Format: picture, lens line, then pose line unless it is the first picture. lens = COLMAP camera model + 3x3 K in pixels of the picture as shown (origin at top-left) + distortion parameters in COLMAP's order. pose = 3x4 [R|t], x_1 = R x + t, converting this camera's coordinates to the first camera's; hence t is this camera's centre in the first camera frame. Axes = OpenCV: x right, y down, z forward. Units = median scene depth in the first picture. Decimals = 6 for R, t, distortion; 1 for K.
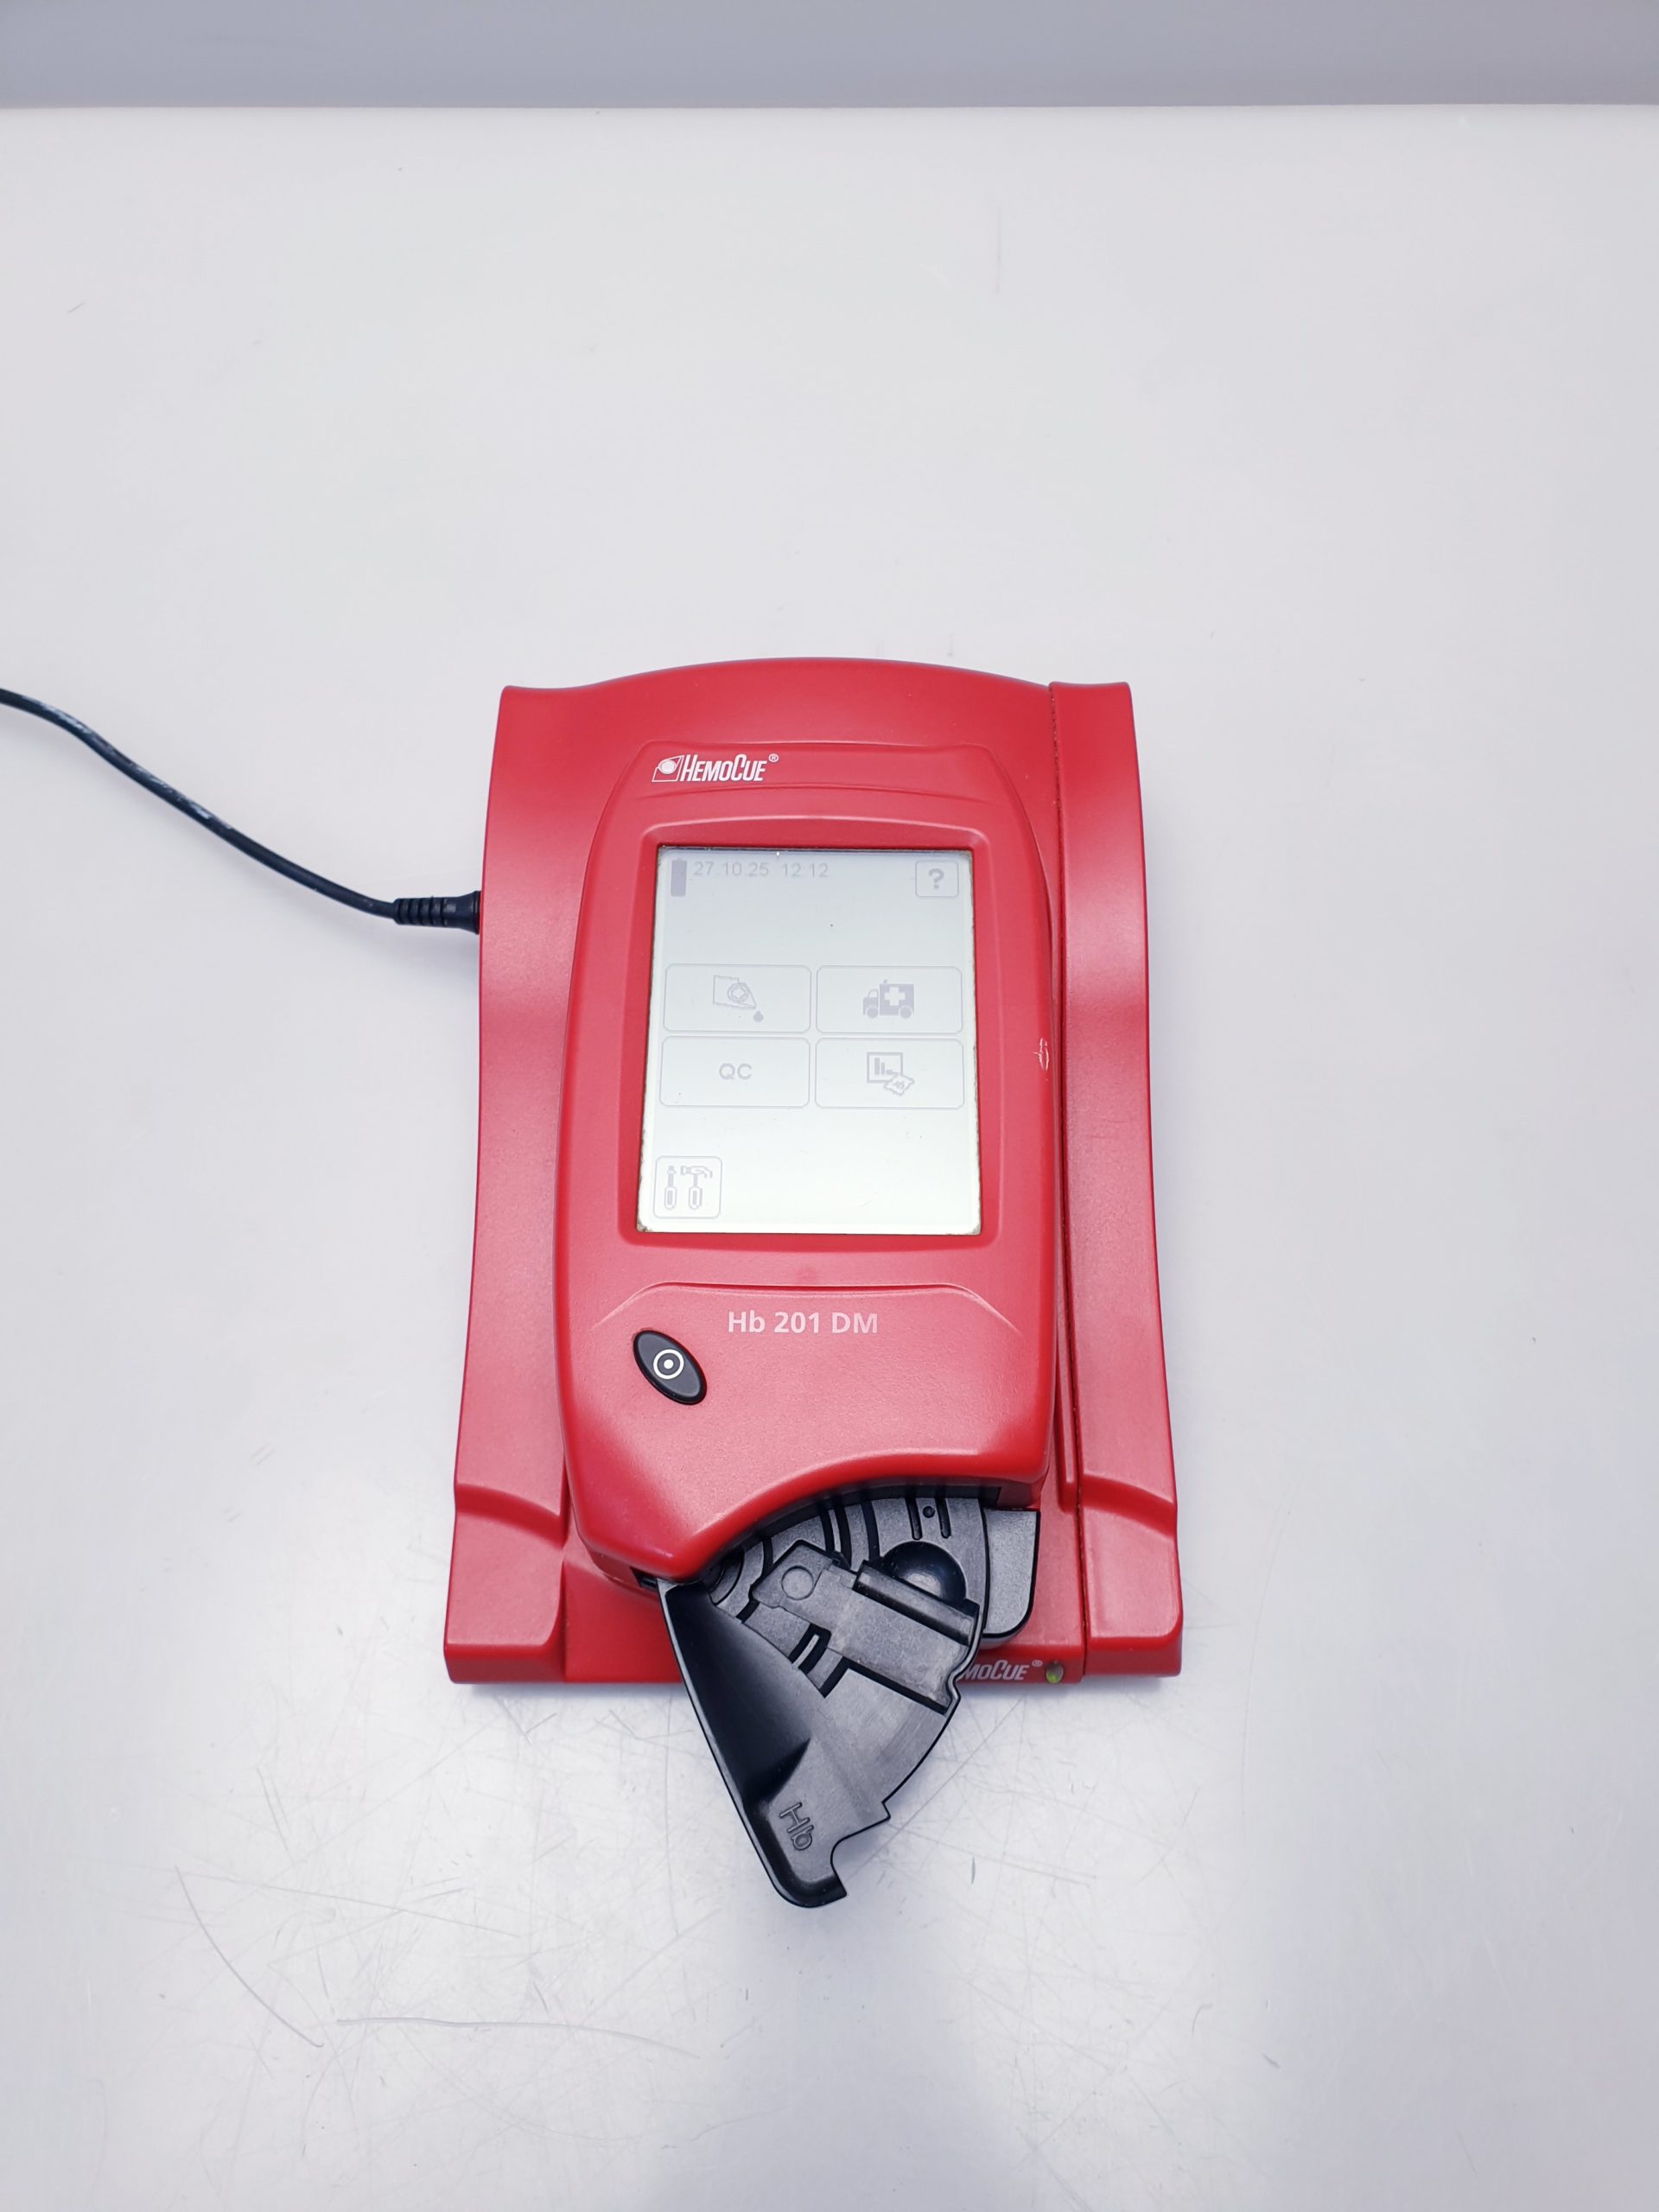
lens RADIAL K [[1809.0, 0, 841.9], [0, 1809.0, 1094.7], [0, 0, 1]] dist [-0.010175, -0.034422]
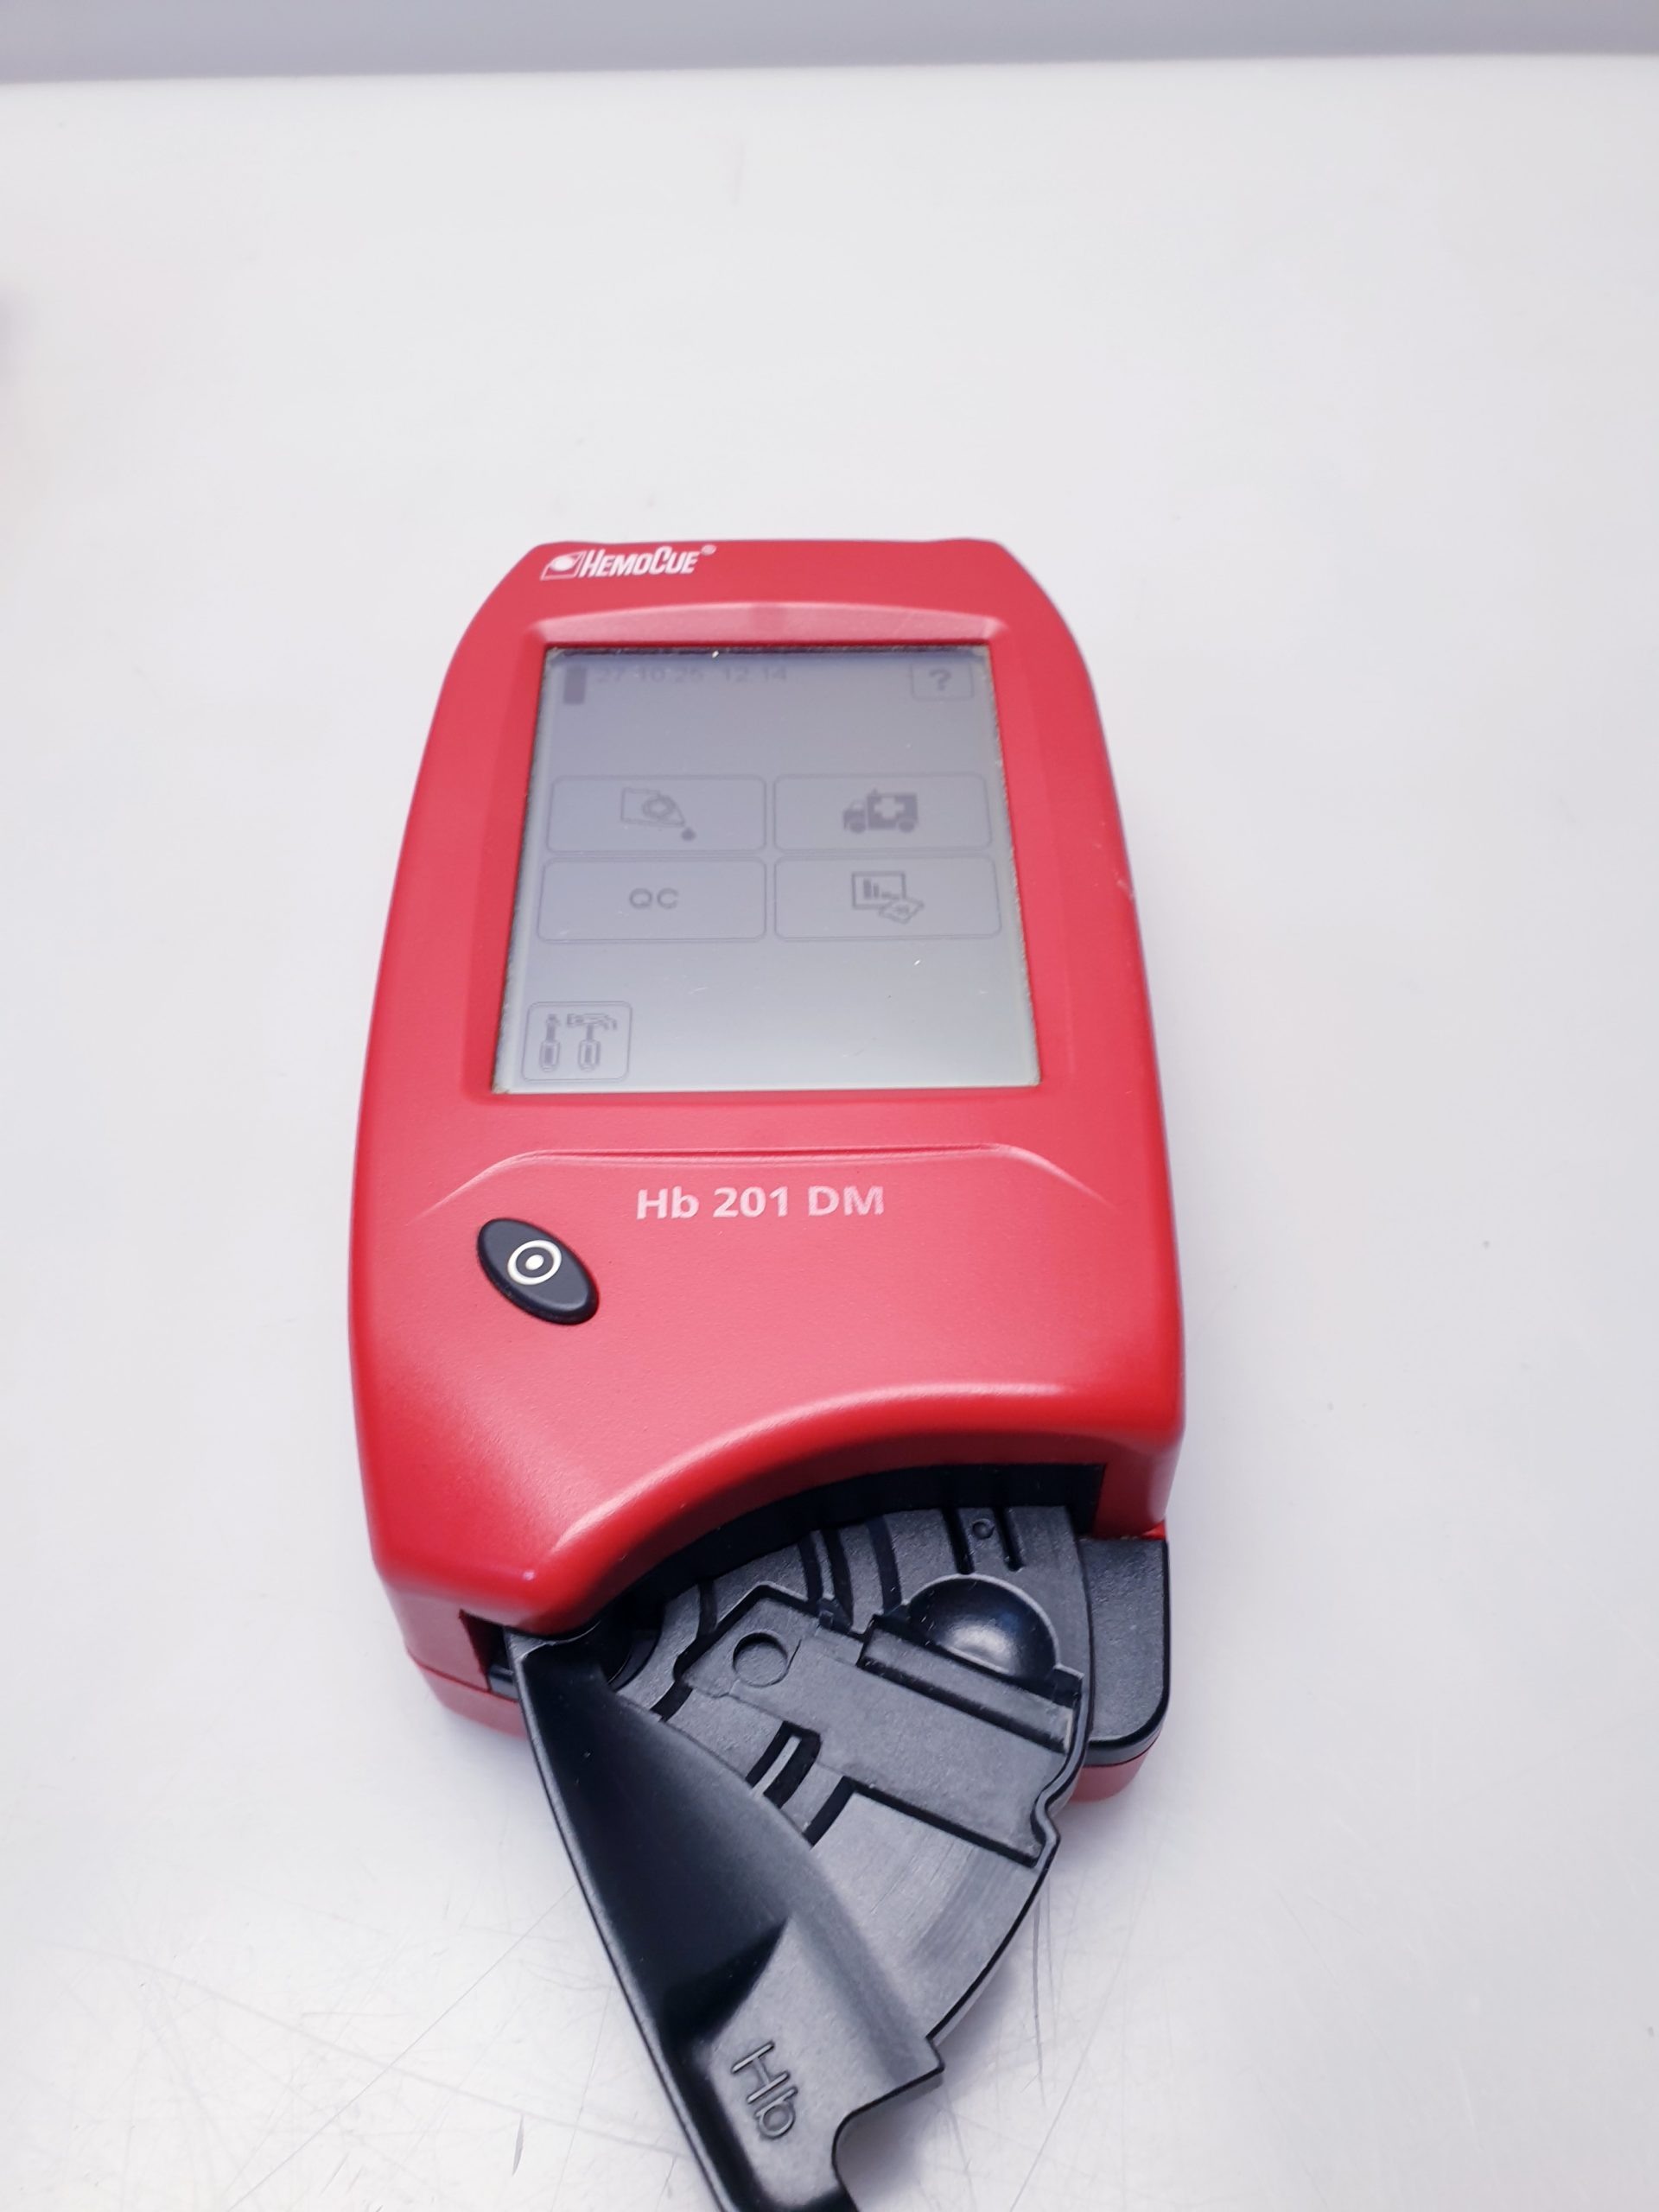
lens RADIAL K [[1878.6, 0, 839.3], [0, 1878.6, 1100.7], [0, 0, 1]] dist [-0.006602, -0.049580]
pose [[0.999507, -0.025407, 0.018467, -0.005428], [0.029396, 0.963813, -0.264953, 0.238124], [-0.011067, 0.265365, 0.964084, 0.350428]]
